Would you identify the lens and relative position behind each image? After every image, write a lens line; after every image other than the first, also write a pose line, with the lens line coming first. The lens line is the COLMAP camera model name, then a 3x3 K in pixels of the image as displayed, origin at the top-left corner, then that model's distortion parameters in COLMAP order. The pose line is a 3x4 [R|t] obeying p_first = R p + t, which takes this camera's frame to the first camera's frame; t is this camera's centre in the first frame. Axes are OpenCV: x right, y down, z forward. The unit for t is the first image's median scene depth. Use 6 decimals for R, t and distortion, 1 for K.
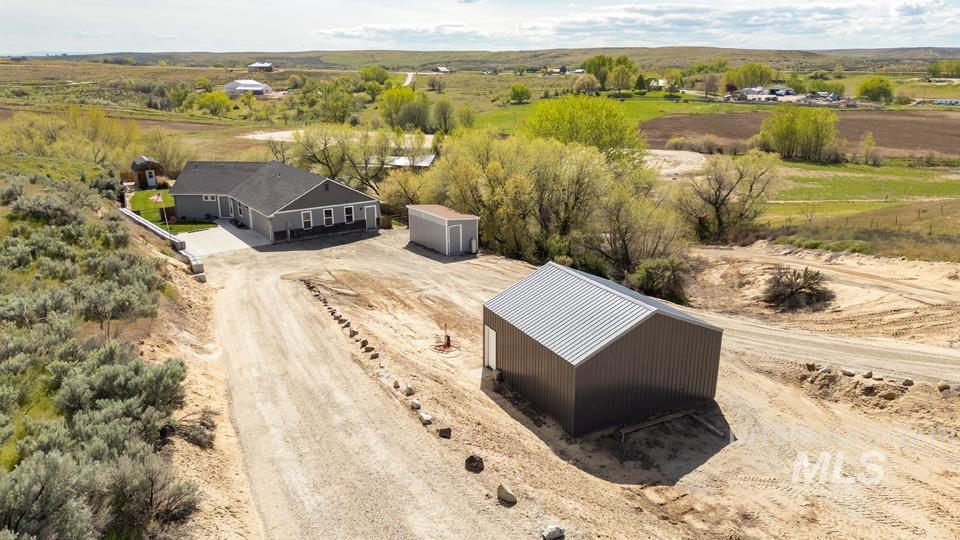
lens RADIAL K [[672.4, 0, 478.9], [0, 672.4, 275.0], [0, 0, 1]] dist [0.073065, -0.061544]
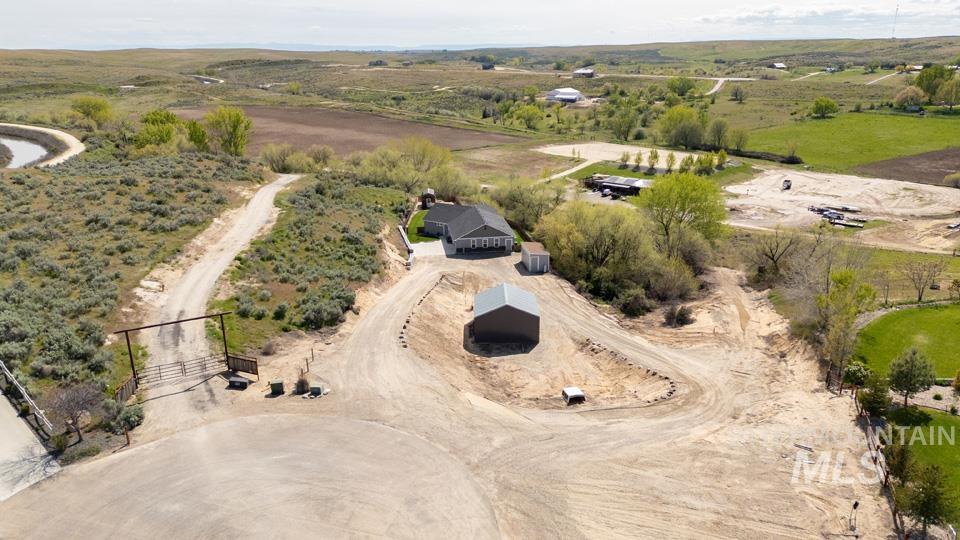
lens RADIAL K [[672.4, 0, 477.0], [0, 672.4, 277.0], [0, 0, 1]] dist [0.073065, -0.061544]
pose [[0.886664, 0.139189, -0.440968, 0.089637], [-0.129974, 0.990194, 0.051208, -0.012552], [0.443771, 0.011910, 0.896061, -0.104981]]
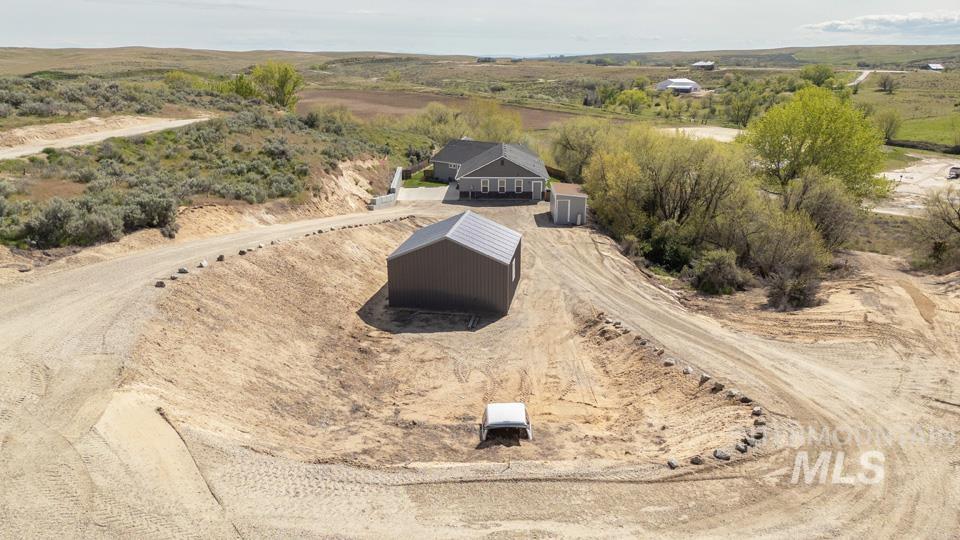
lens RADIAL K [[672.4, 0, 480.3], [0, 672.4, 276.0], [0, 0, 1]] dist [0.073065, -0.061544]
pose [[0.799974, 0.183143, -0.571403, 0.076971], [-0.180968, 0.981580, 0.061252, 0.002000], [0.572095, 0.054406, 0.818381, -0.012277]]
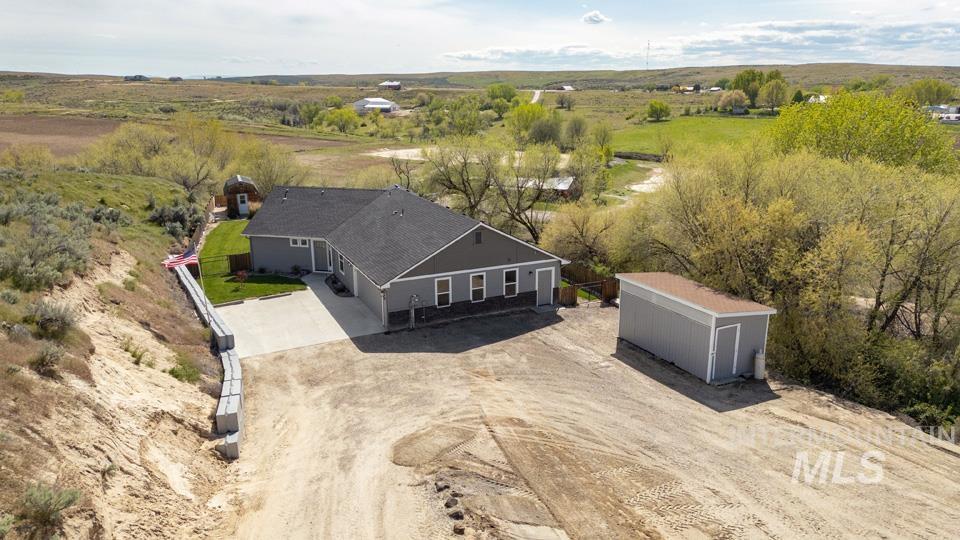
lens RADIAL K [[672.4, 0, 480.2], [0, 672.4, 268.0], [0, 0, 1]] dist [0.073065, -0.061544]
pose [[0.985569, 0.043119, -0.163690, -0.018541], [-0.049276, 0.998215, -0.033740, -0.012224], [0.161943, 0.041319, 0.985935, 0.061958]]
